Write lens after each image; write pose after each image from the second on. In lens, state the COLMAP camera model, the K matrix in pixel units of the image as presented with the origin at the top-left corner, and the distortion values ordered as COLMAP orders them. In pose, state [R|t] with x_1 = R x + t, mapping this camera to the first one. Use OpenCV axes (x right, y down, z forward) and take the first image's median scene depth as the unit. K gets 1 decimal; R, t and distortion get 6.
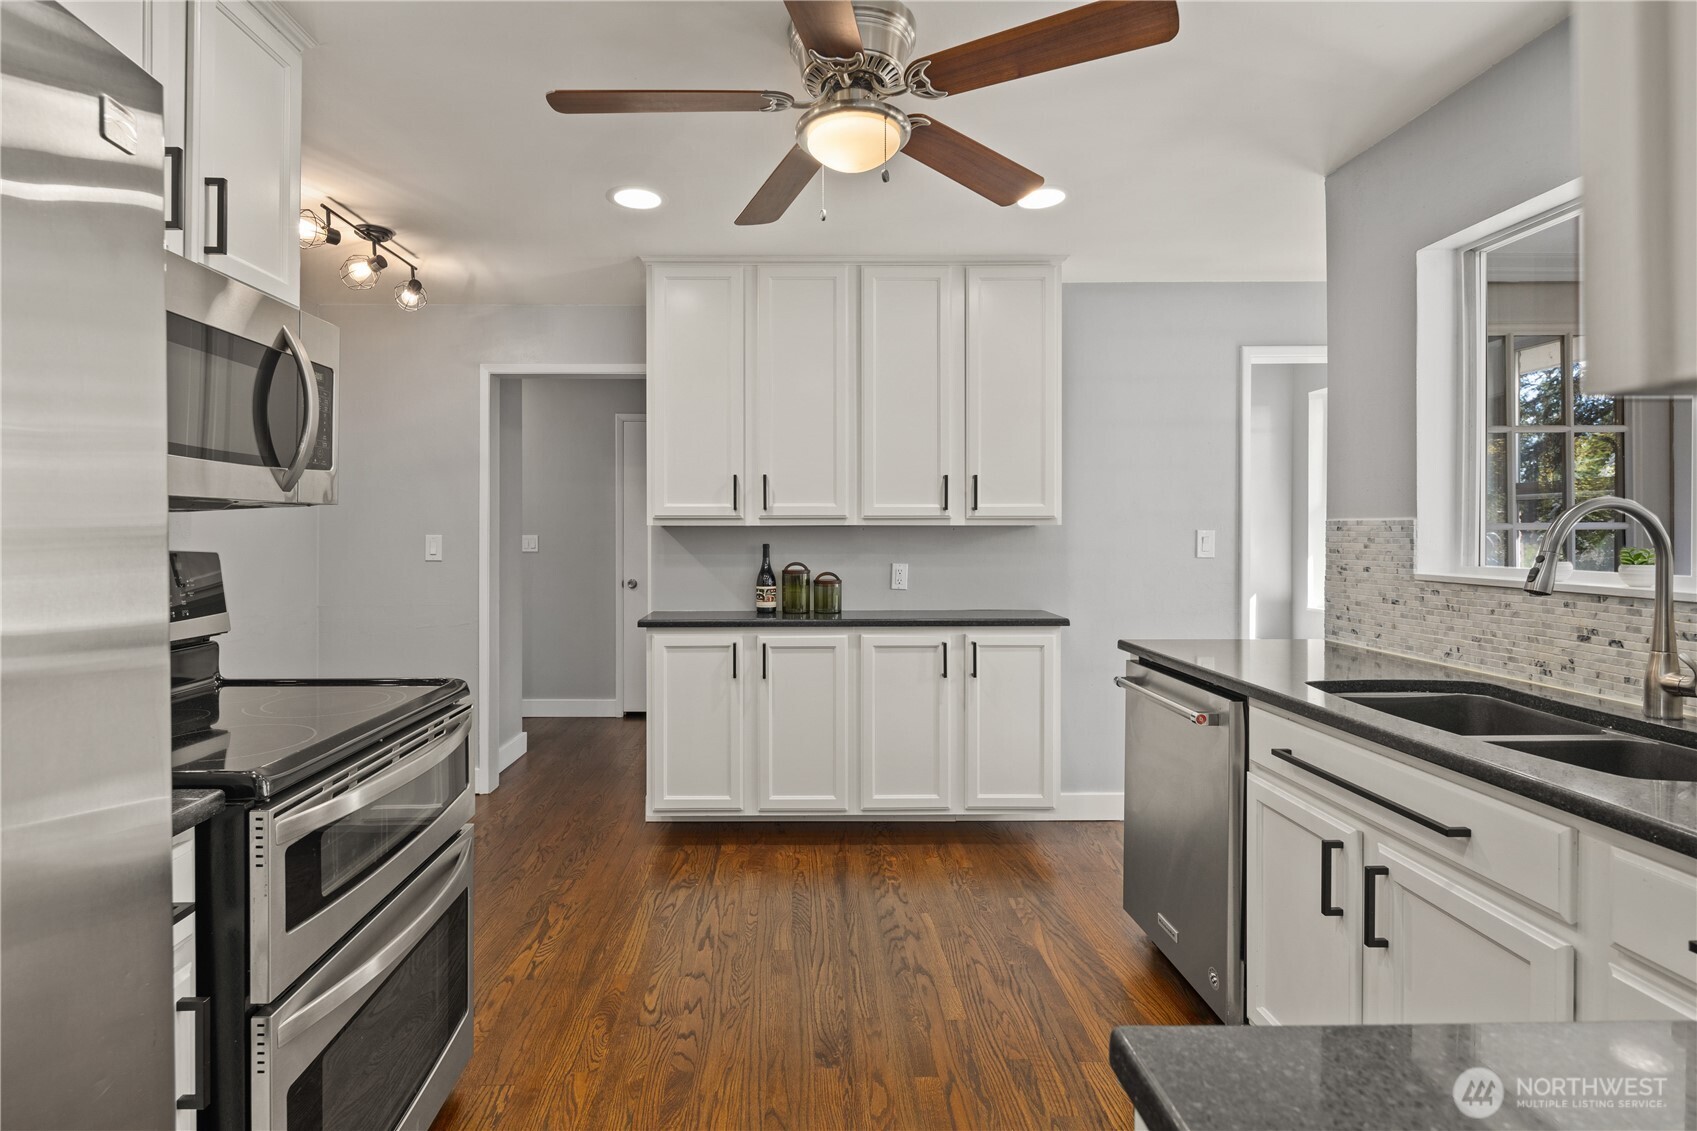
lens RADIAL K [[824.3, 0, 798.4], [0, 824.3, 533.9], [0, 0, 1]] dist [0.004627, -0.005418]
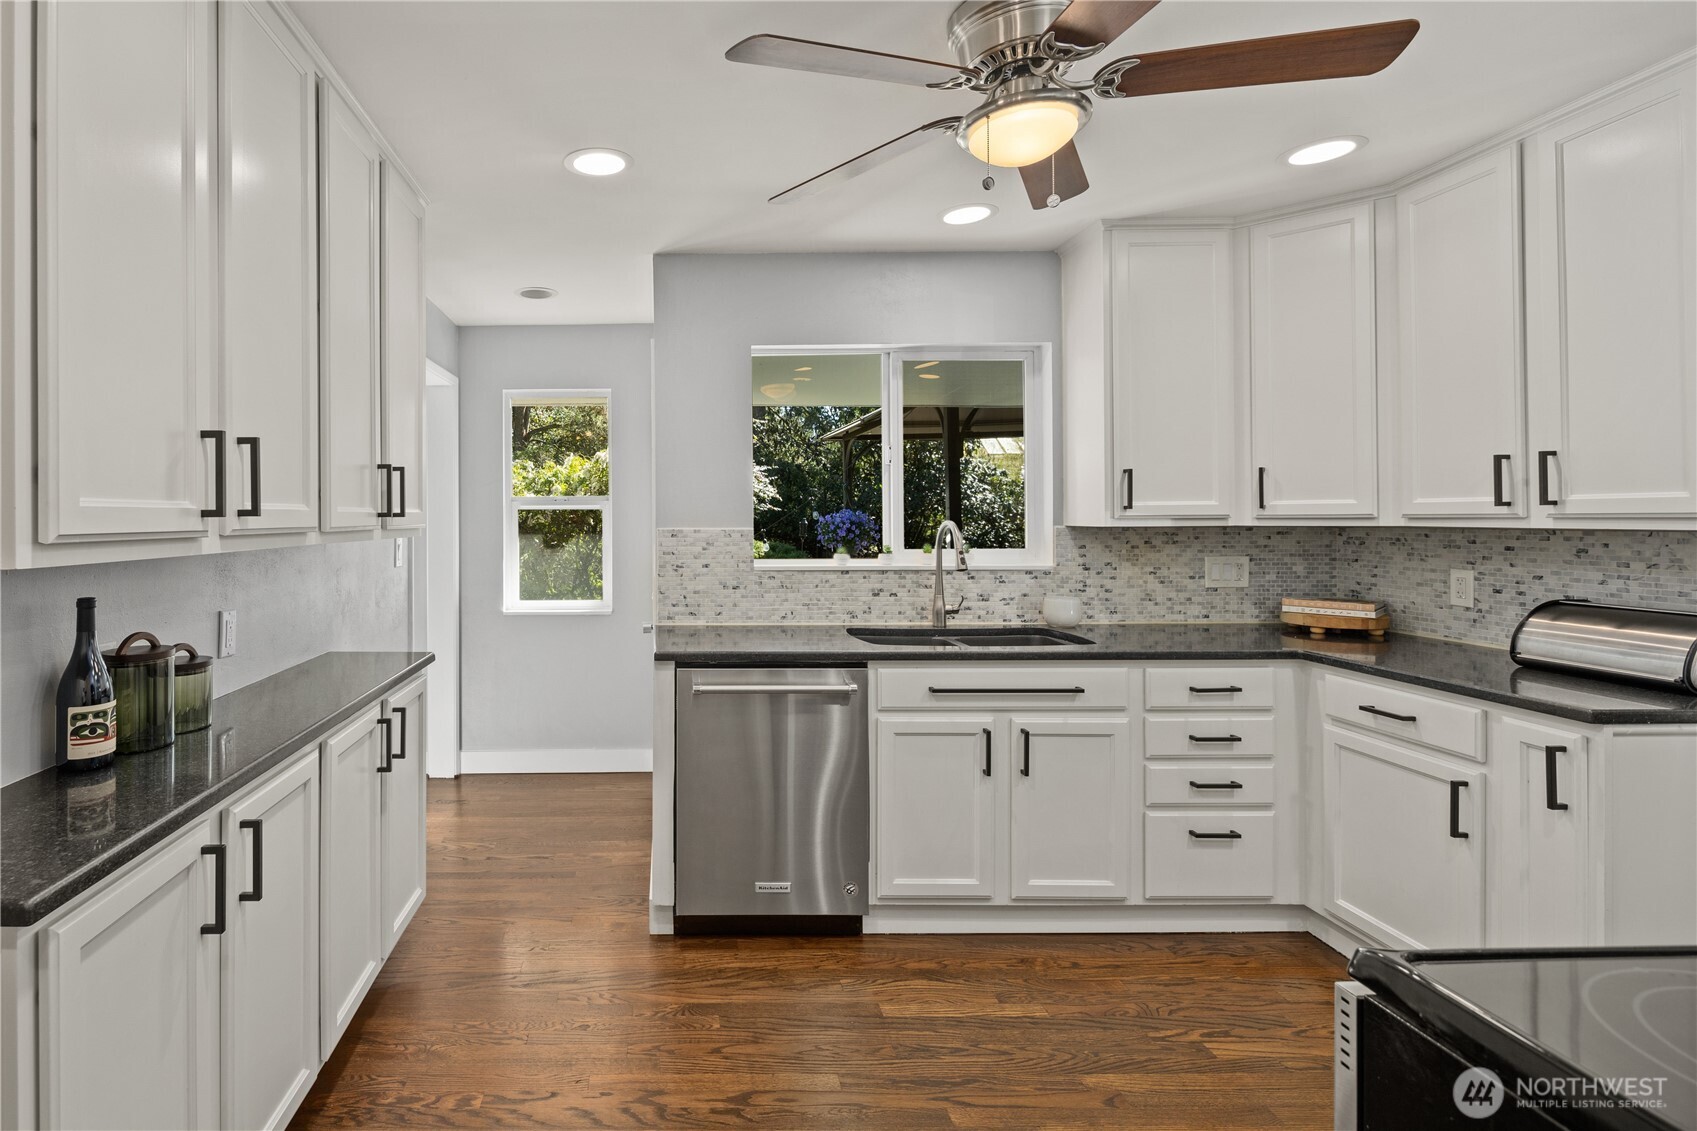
lens RADIAL K [[823.7, 0, 652.1], [0, 823.7, 515.2], [0, 0, 1]] dist [0.001391, -0.003841]
pose [[0.014993, 0.002694, 0.999884, -0.615242], [0.008426, 0.999961, -0.002821, -0.034286], [-0.999852, 0.008468, 0.014970, 1.005374]]
